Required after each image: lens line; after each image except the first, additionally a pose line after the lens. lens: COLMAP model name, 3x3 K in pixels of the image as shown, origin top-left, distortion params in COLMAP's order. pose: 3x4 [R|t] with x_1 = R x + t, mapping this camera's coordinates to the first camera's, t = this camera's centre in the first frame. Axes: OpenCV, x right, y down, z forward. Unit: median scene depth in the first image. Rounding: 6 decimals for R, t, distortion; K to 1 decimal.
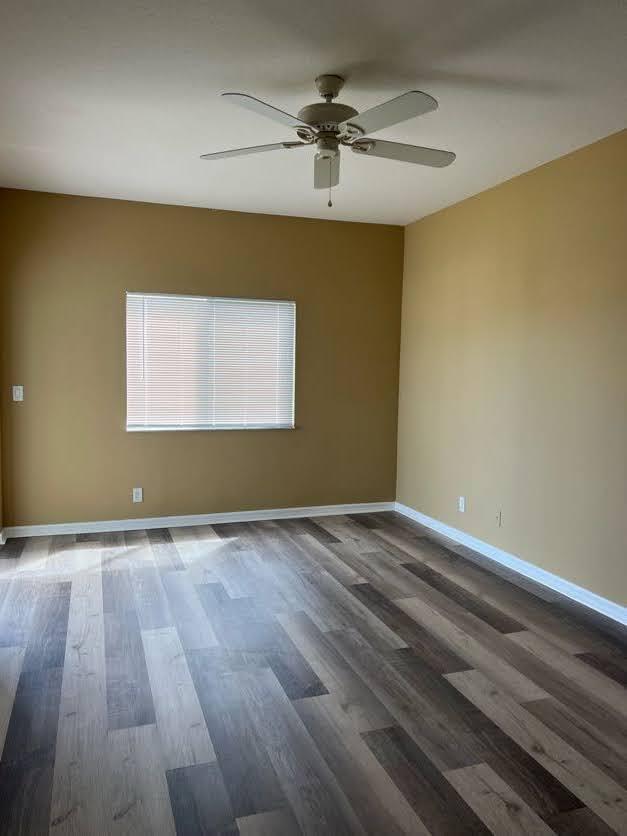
lens RADIAL K [[628.2, 0, 321.6], [0, 628.2, 417.6], [0, 0, 1]] dist [0.052591, -0.064622]
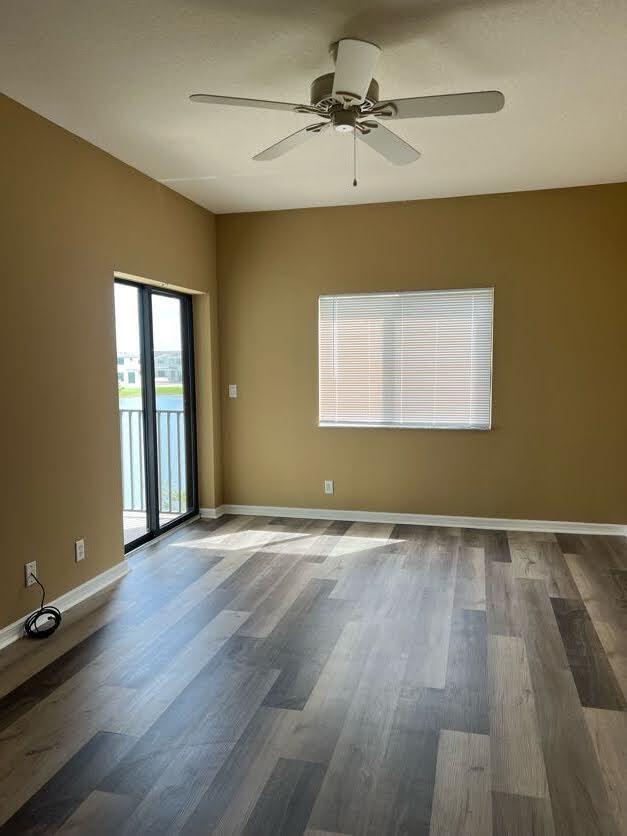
lens RADIAL K [[628.2, 0, 316.1], [0, 628.2, 419.1], [0, 0, 1]] dist [0.052591, -0.064622]
pose [[0.829059, 0.027064, -0.558506, 0.494635], [-0.024830, 0.999625, 0.011583, -0.005226], [0.558610, 0.004265, 0.829419, 0.212161]]
